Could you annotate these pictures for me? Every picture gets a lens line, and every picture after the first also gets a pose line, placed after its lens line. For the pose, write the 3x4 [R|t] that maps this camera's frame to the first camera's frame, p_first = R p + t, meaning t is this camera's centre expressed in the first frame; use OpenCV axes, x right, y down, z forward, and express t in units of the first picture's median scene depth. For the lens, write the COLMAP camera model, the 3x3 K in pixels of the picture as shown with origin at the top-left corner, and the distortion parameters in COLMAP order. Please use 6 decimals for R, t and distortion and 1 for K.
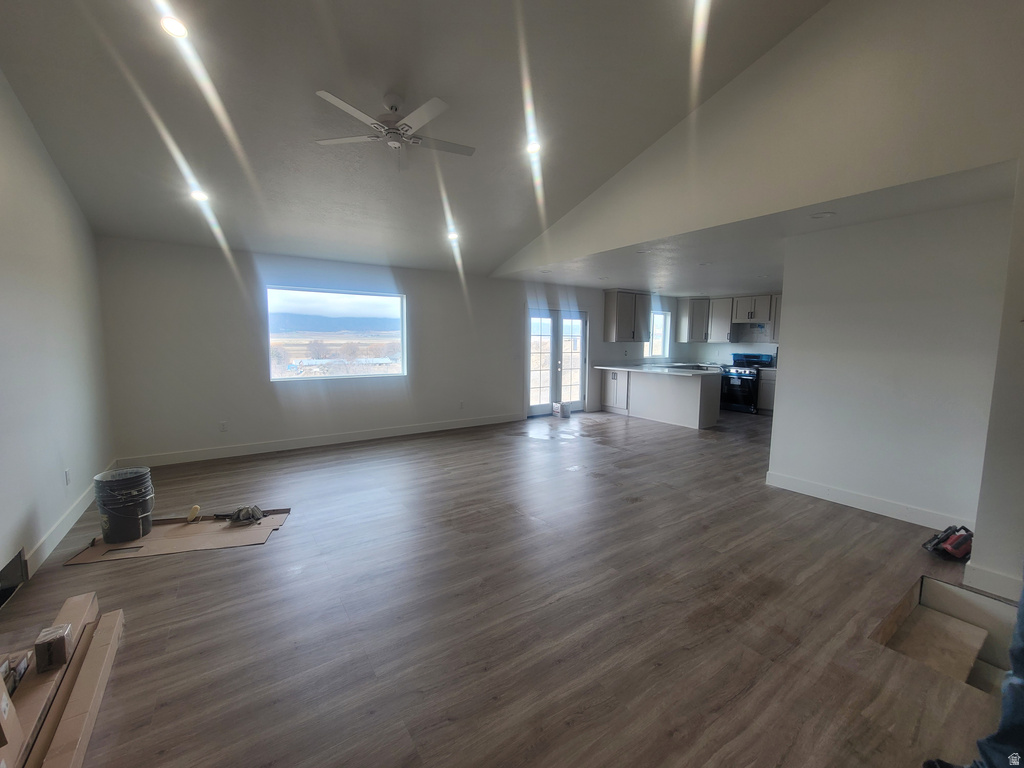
lens RADIAL K [[419.2, 0, 511.9], [0, 419.2, 379.5], [0, 0, 1]] dist [-0.001800, -0.000086]
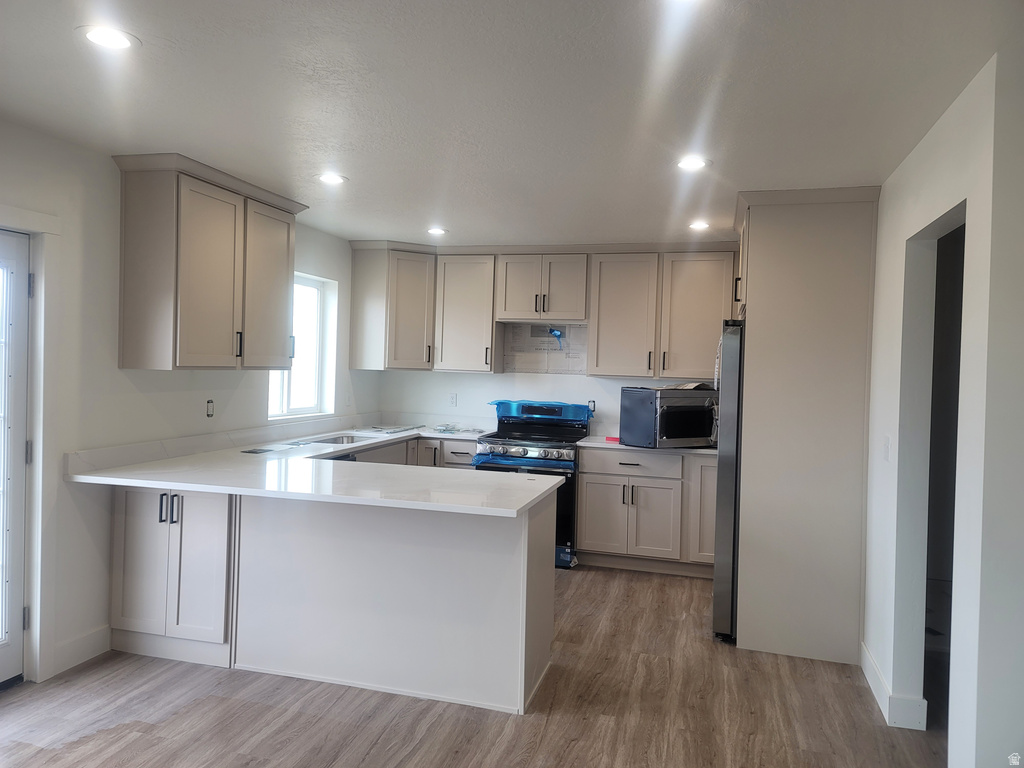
lens RADIAL K [[750.2, 0, 509.9], [0, 750.2, 375.5], [0, 0, 1]] dist [0.000621, 0.000628]
pose [[0.770735, 0.004048, 0.637143, 0.108719], [0.037401, 0.997968, -0.051583, -0.051853], [-0.636058, 0.063587, 0.769017, 0.489153]]
